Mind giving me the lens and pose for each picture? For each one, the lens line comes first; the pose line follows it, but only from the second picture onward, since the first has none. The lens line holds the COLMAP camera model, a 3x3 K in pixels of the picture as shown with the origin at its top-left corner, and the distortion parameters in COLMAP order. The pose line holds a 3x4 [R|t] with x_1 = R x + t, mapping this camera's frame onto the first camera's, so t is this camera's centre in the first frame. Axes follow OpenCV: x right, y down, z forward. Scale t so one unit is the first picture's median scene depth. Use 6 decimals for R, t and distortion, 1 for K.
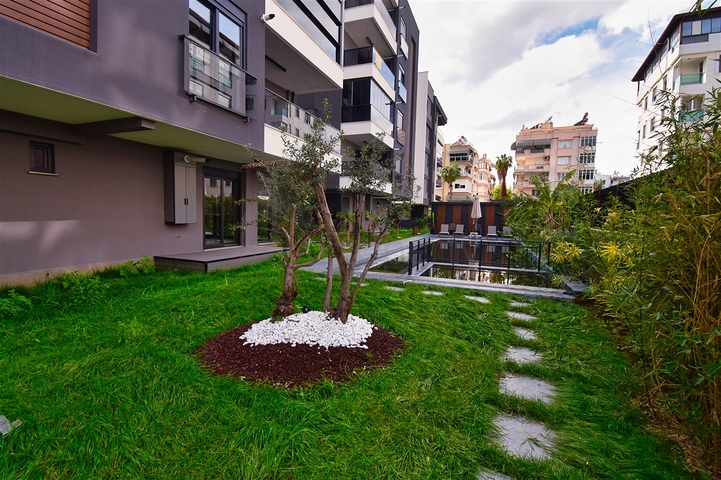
lens RADIAL K [[327.8, 0, 358.5], [0, 327.8, 235.7], [0, 0, 1]] dist [0.014428, -0.023216]
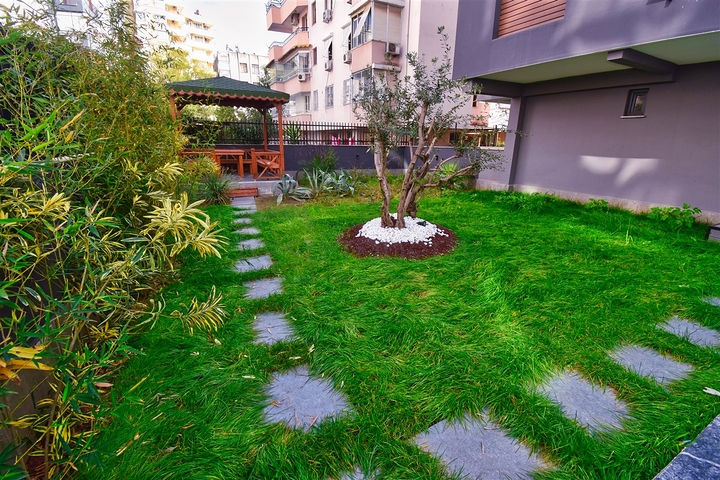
lens RADIAL K [[327.4, 0, 358.0], [0, 327.4, 235.7], [0, 0, 1]] dist [0.014428, -0.023216]
pose [[-0.660949, 0.167107, -0.731589, 0.624760], [-0.082418, 0.952829, 0.292102, -0.044782], [0.745892, 0.253360, -0.615999, 1.110947]]
